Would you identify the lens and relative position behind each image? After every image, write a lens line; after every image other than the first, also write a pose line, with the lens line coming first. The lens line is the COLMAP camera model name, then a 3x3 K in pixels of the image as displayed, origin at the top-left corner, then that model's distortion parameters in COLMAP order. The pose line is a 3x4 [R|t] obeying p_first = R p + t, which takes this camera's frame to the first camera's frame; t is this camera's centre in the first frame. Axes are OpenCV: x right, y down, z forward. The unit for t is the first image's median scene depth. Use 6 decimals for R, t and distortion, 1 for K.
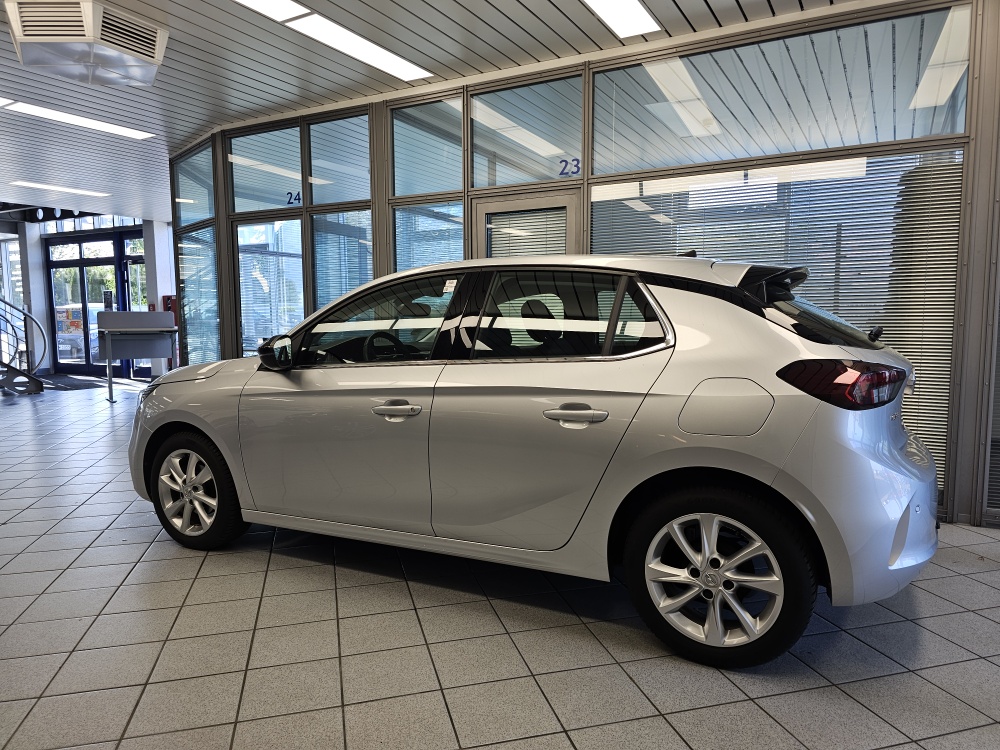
lens RADIAL K [[647.4, 0, 503.5], [0, 647.4, 369.5], [0, 0, 1]] dist [0.020893, -0.002320]
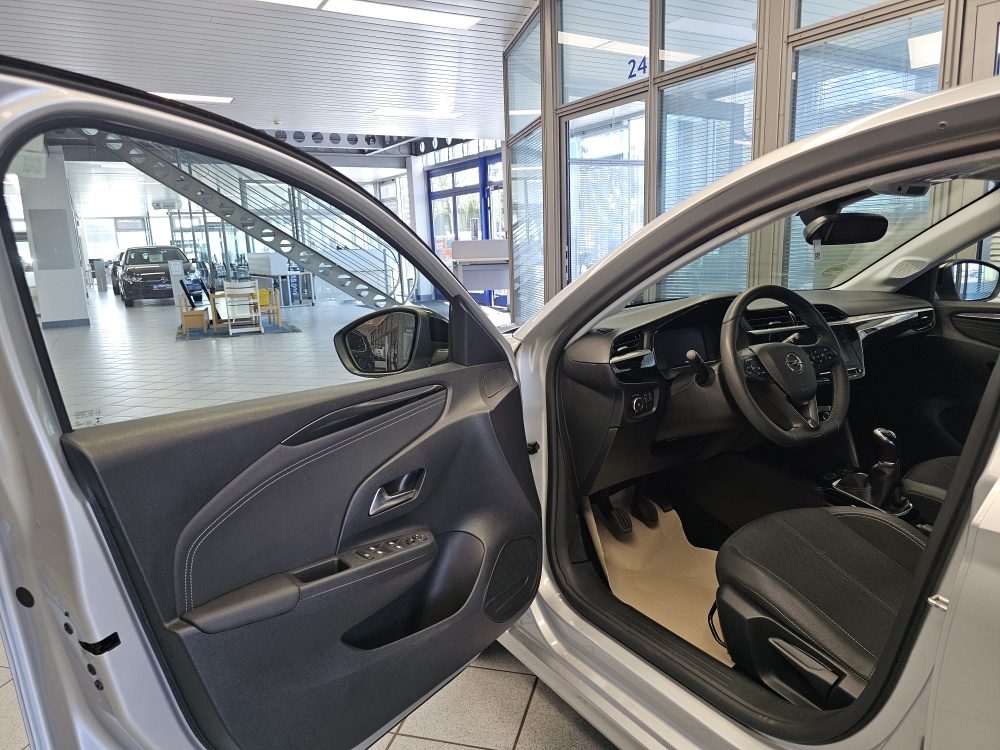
lens RADIAL K [[647.4, 0, 503.5], [0, 647.4, 369.5], [0, 0, 1]] dist [0.020893, -0.002320]
pose [[0.852472, 0.076349, -0.517168, -0.031141], [-0.013120, 0.992091, 0.124837, -0.015367], [0.522609, -0.099635, 0.846731, 0.152943]]
